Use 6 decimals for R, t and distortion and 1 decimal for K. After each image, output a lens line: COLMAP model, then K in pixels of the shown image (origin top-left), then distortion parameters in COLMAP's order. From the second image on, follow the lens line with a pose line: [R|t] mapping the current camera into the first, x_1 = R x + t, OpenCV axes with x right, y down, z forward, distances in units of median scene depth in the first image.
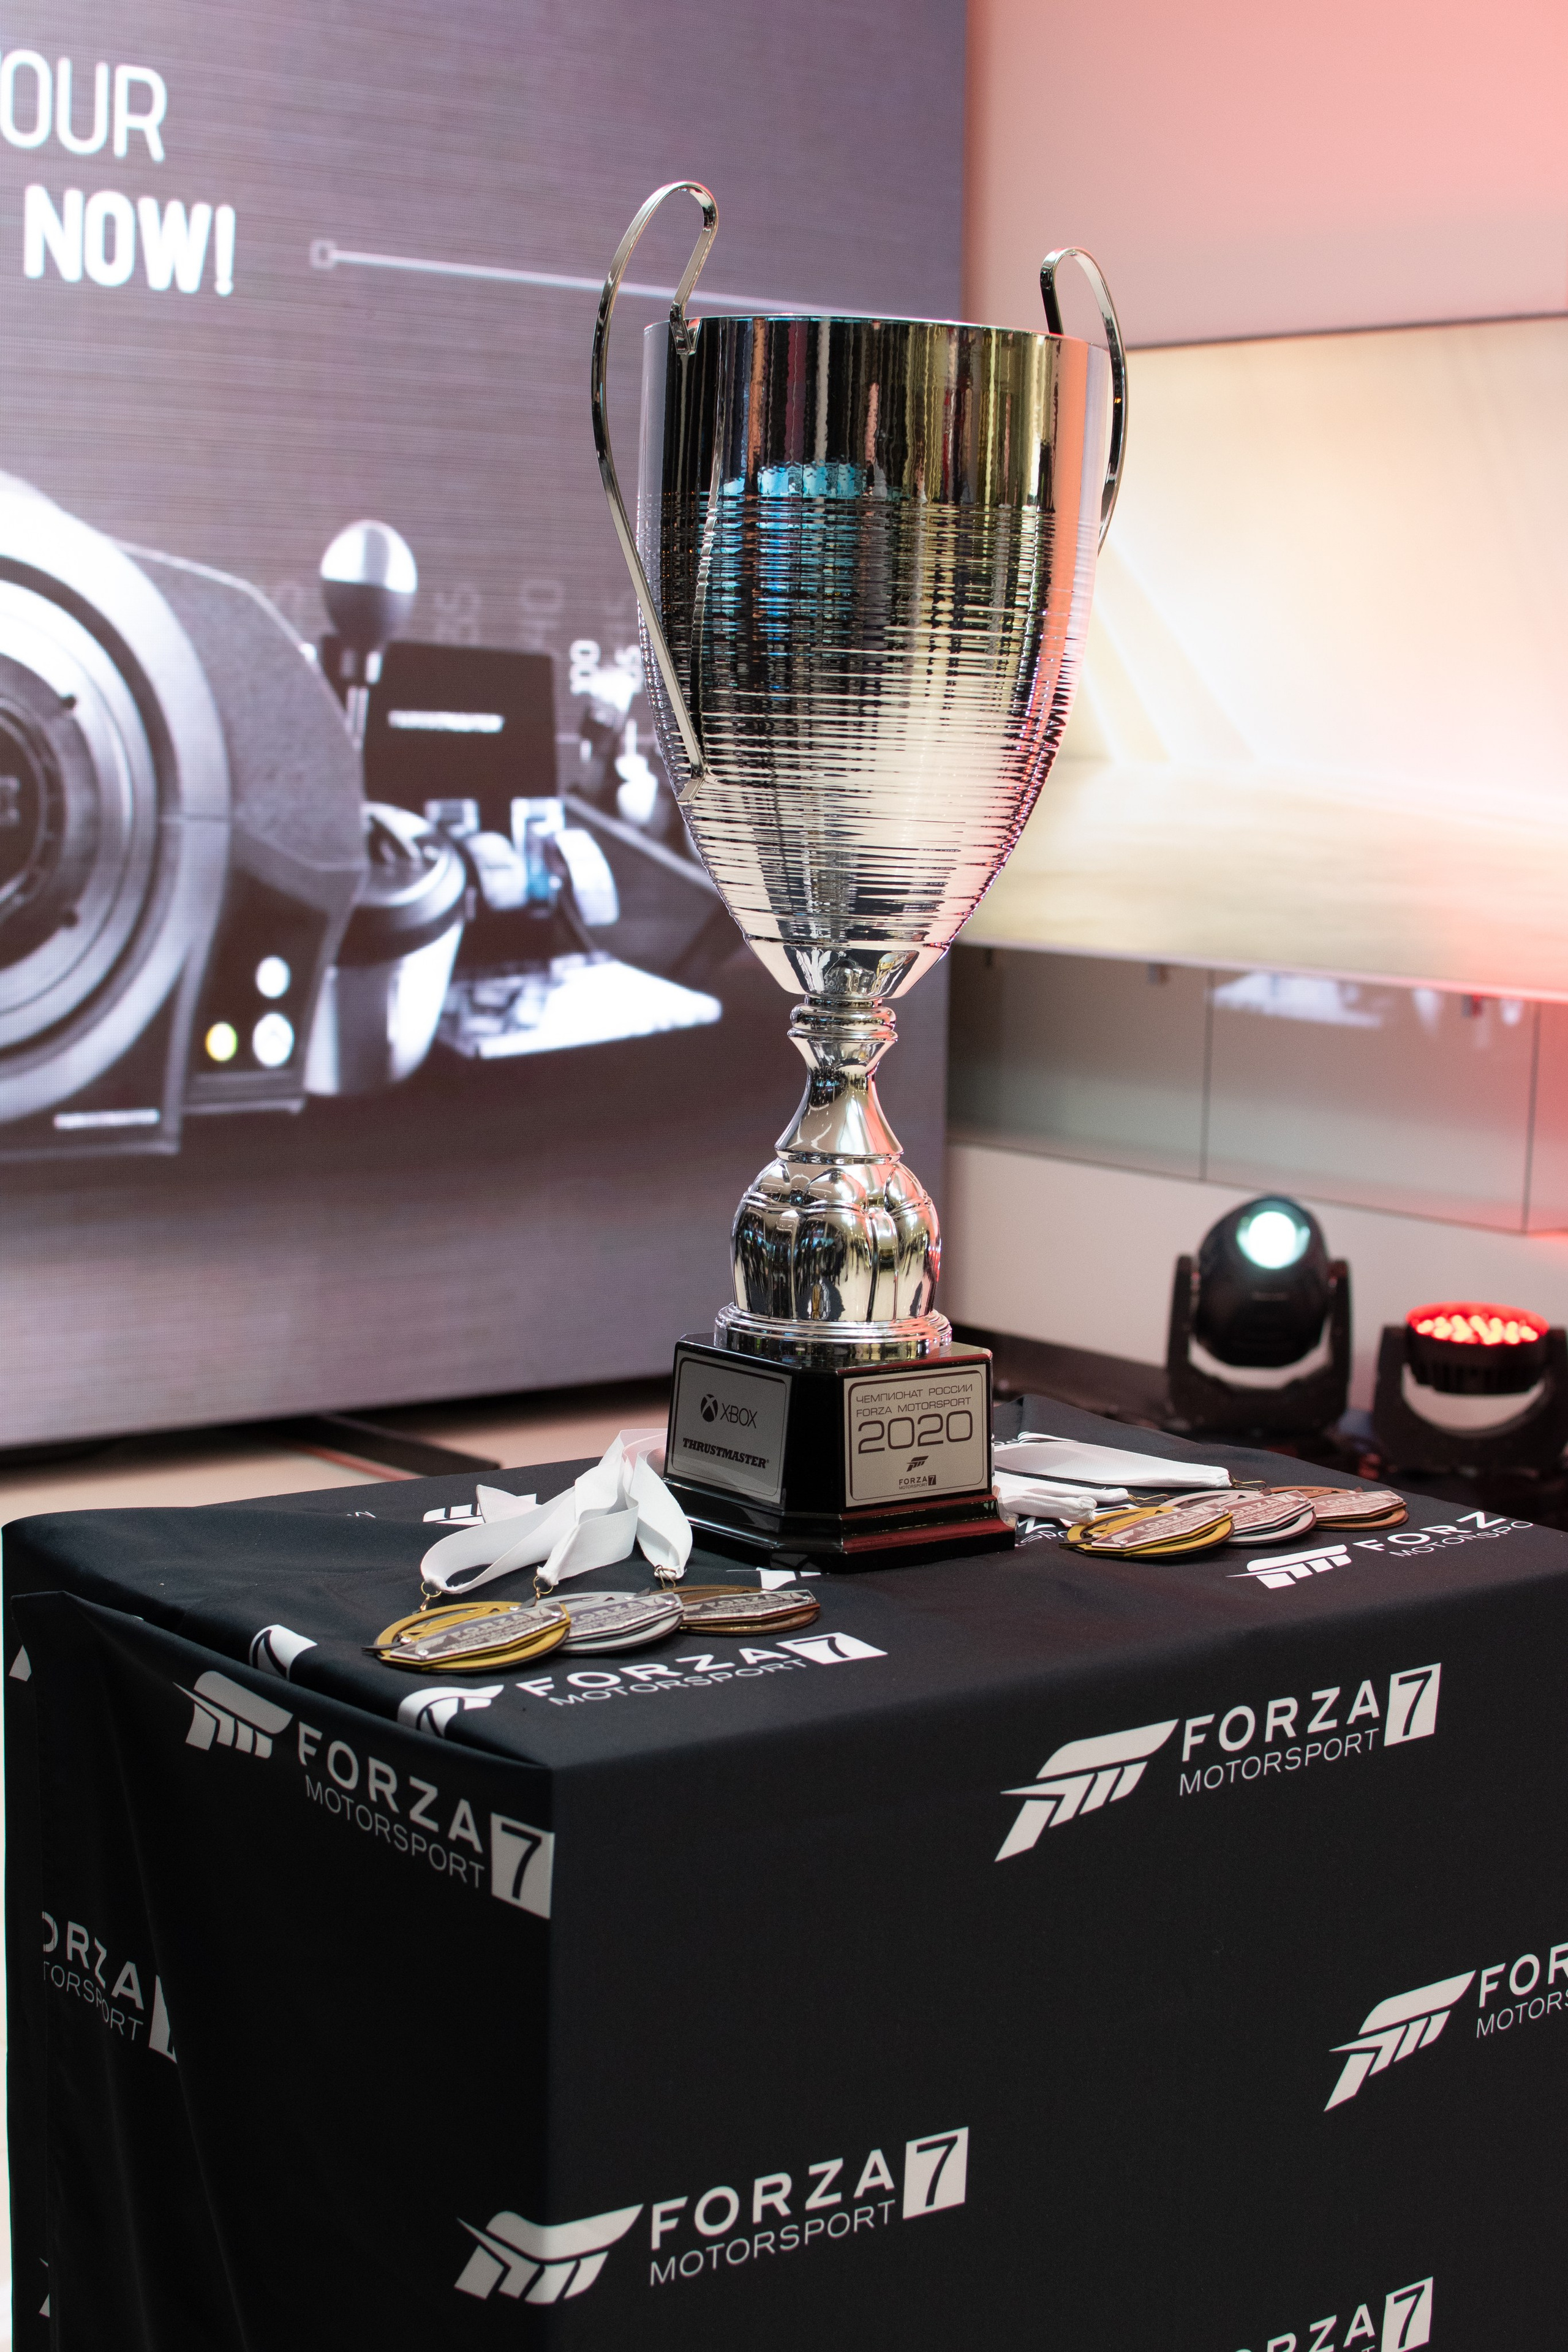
lens RADIAL K [[3838.4, 0, 784.0], [0, 3838.4, 1176.0], [0, 0, 1]] dist [-0.223213, 0.201942]
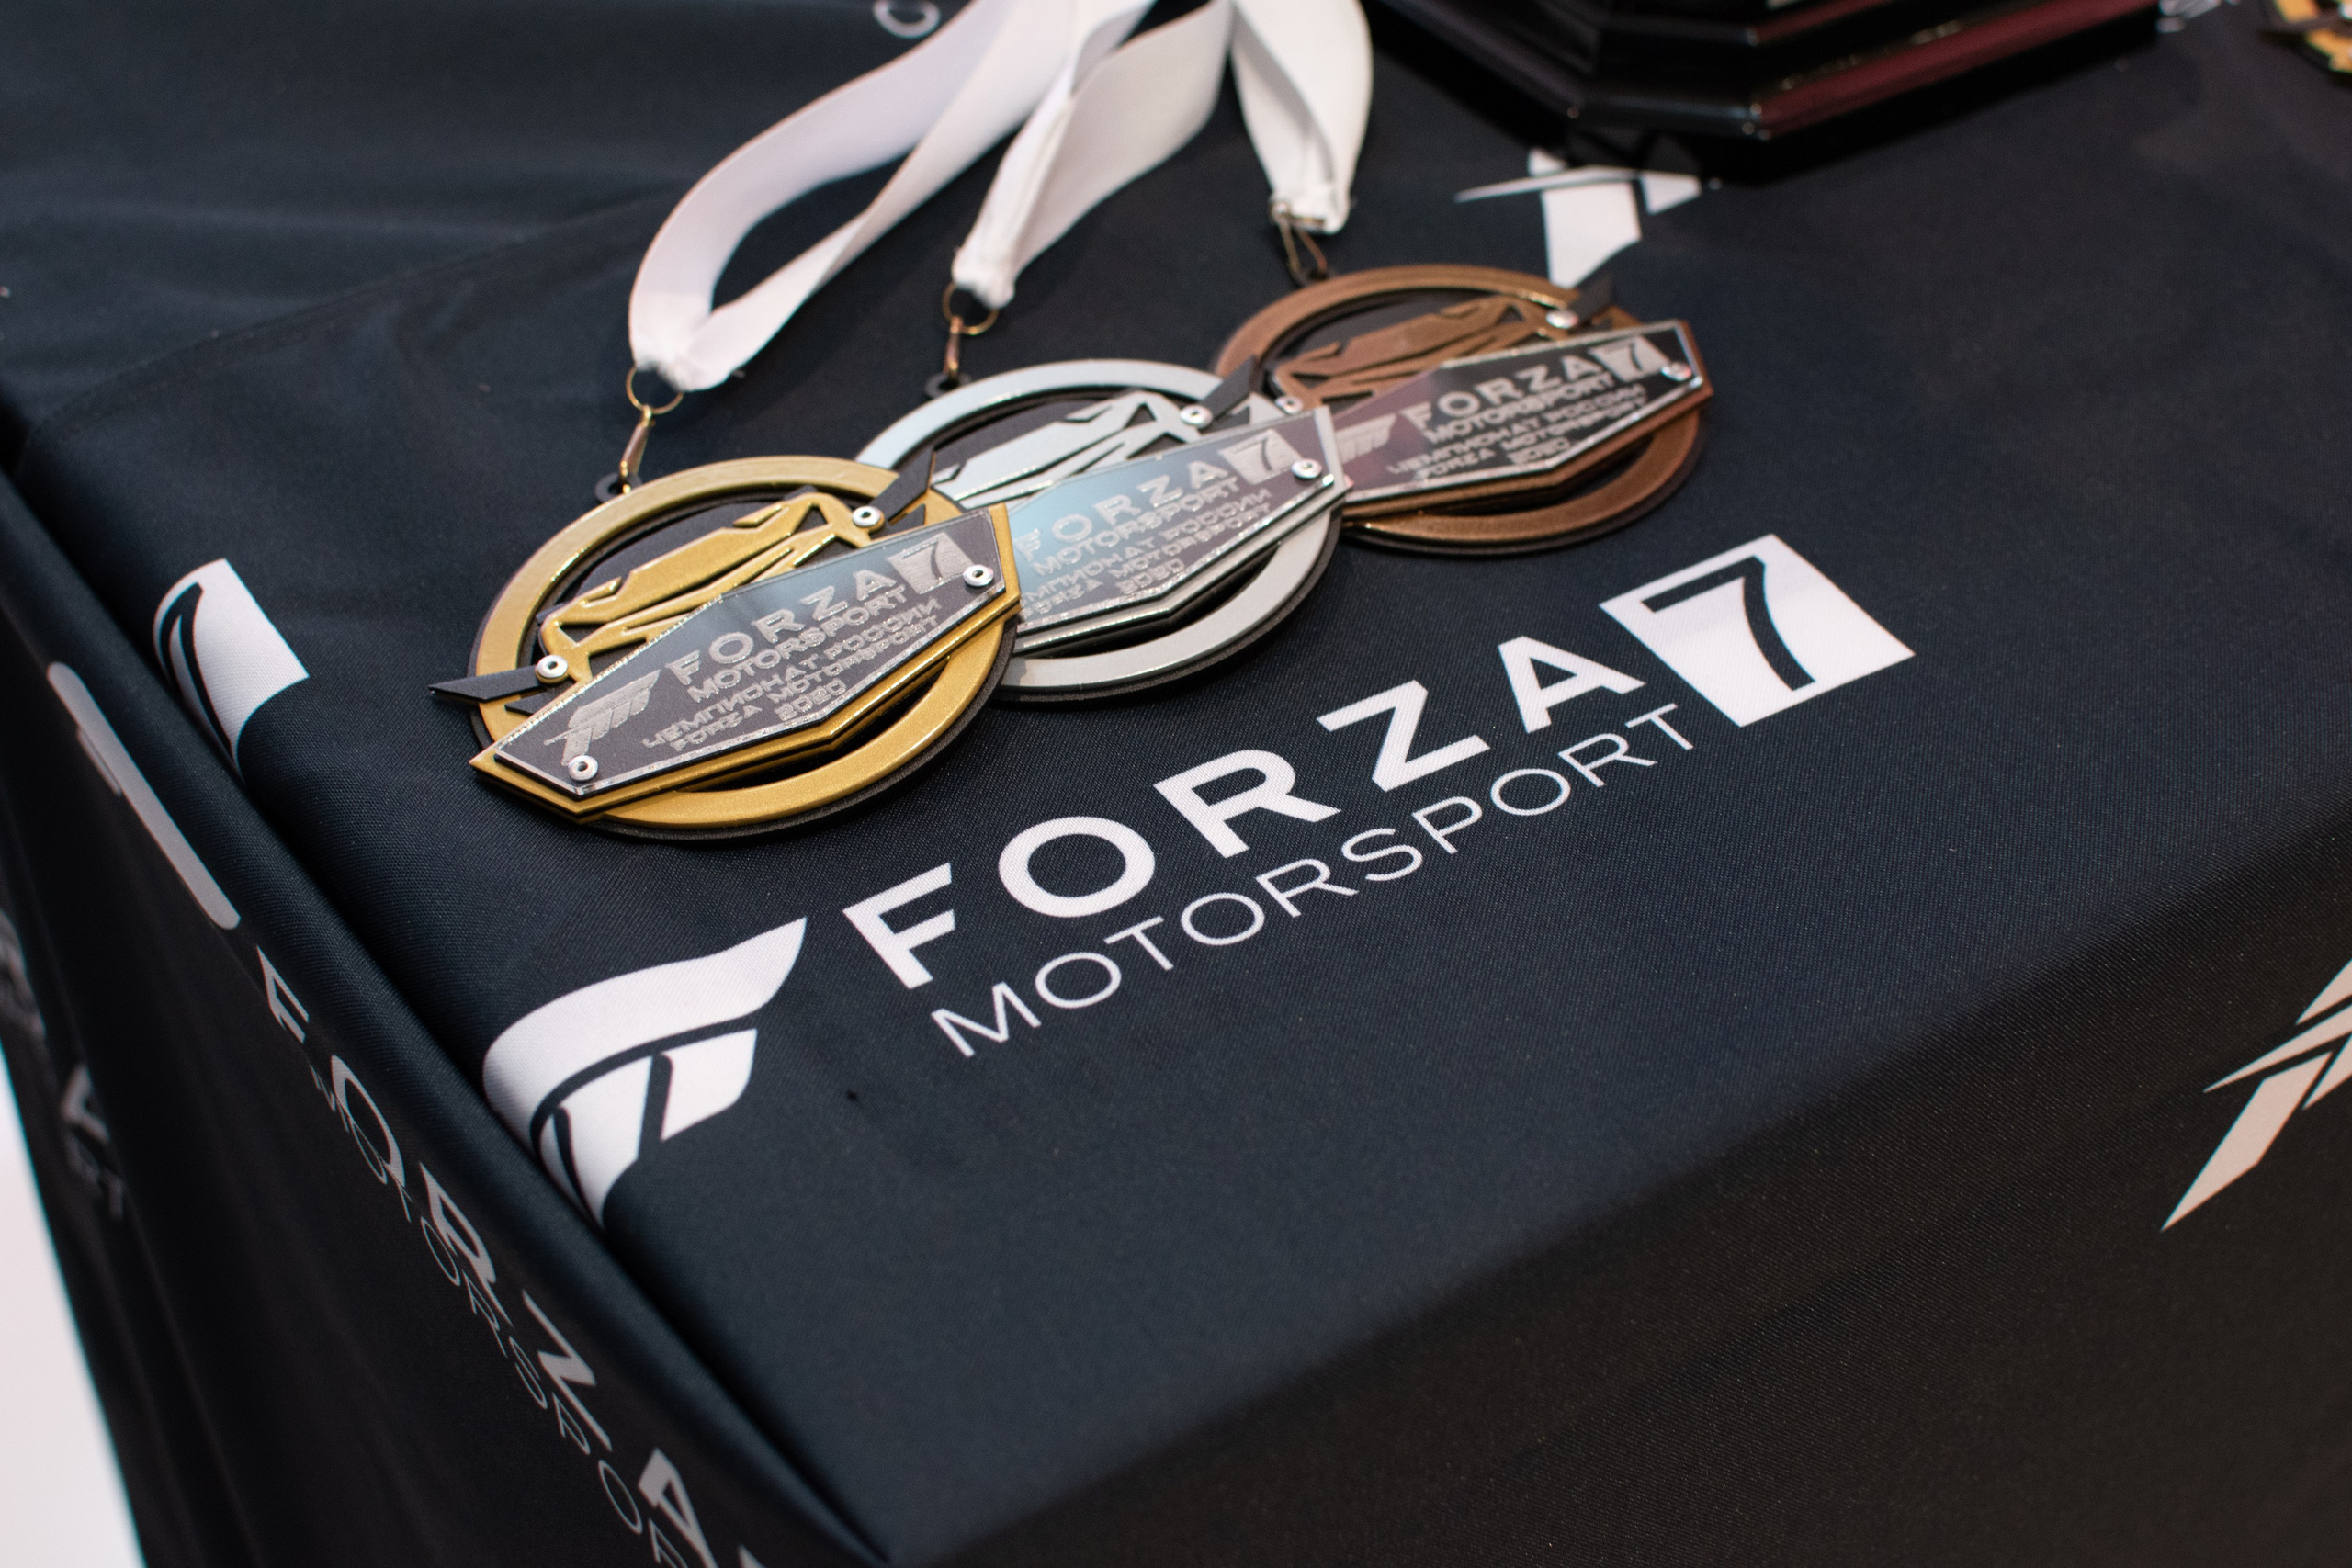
lens RADIAL K [[3838.0, 0, 1176.0], [0, 3838.0, 784.0], [0, 0, 1]] dist [-0.223213, 0.201942]
pose [[0.997541, 0.024821, -0.065547, -0.018136], [0.013346, 0.850816, 0.525294, -0.052861], [0.068807, -0.524877, 0.848392, 0.694755]]
